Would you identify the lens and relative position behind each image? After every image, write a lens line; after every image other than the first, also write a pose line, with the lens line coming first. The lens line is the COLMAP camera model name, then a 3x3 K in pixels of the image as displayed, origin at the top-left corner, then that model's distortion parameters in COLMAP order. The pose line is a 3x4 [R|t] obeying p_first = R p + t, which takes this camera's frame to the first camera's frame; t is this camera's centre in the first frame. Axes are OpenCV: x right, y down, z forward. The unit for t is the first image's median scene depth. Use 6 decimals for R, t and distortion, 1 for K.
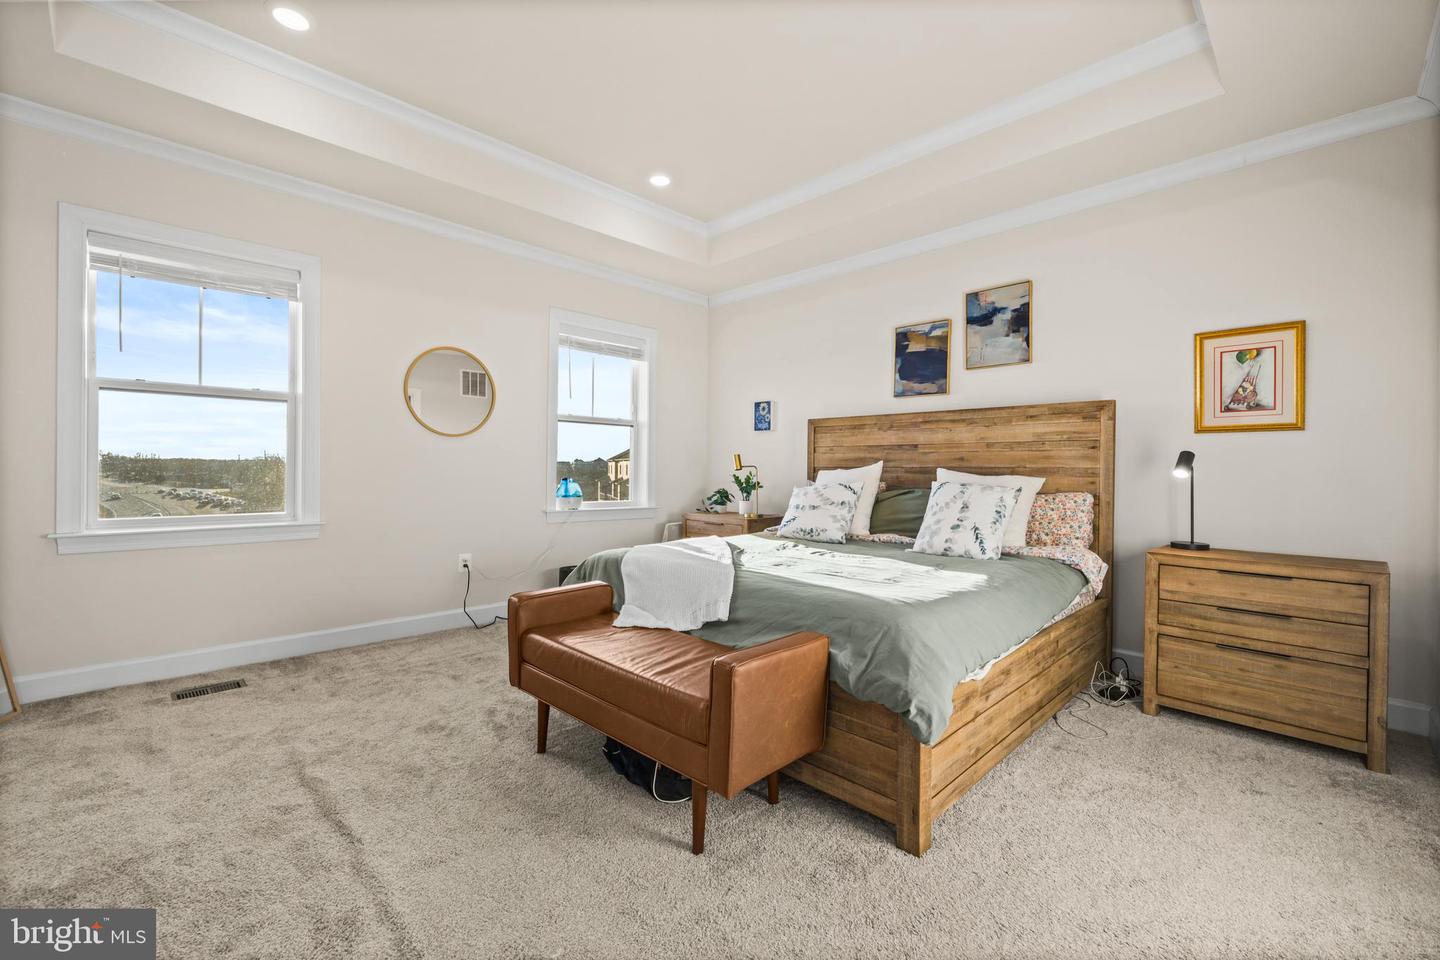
lens RADIAL K [[615.2, 0, 716.0], [0, 615.2, 467.8], [0, 0, 1]] dist [-0.000439, 0.000147]
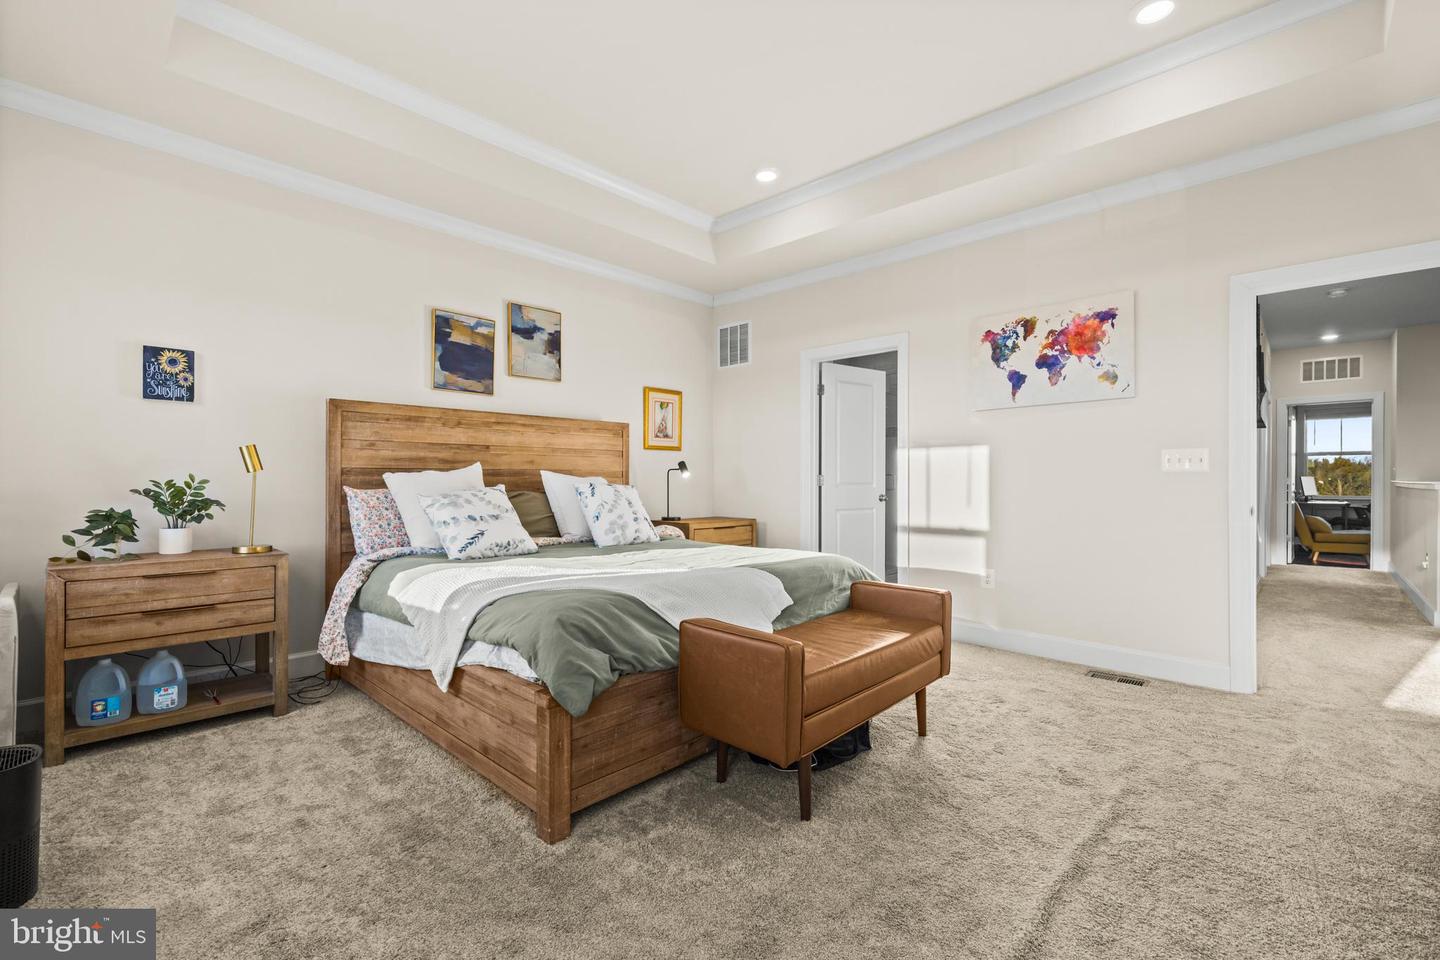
lens RADIAL K [[615.2, 0, 715.9], [0, 615.2, 484.8], [0, 0, 1]] dist [-0.000439, 0.000147]
pose [[-0.027074, -0.023976, 0.999346, -0.644166], [-0.009557, 0.999673, 0.023725, -0.002747], [-0.999588, -0.008909, -0.027295, 0.674172]]
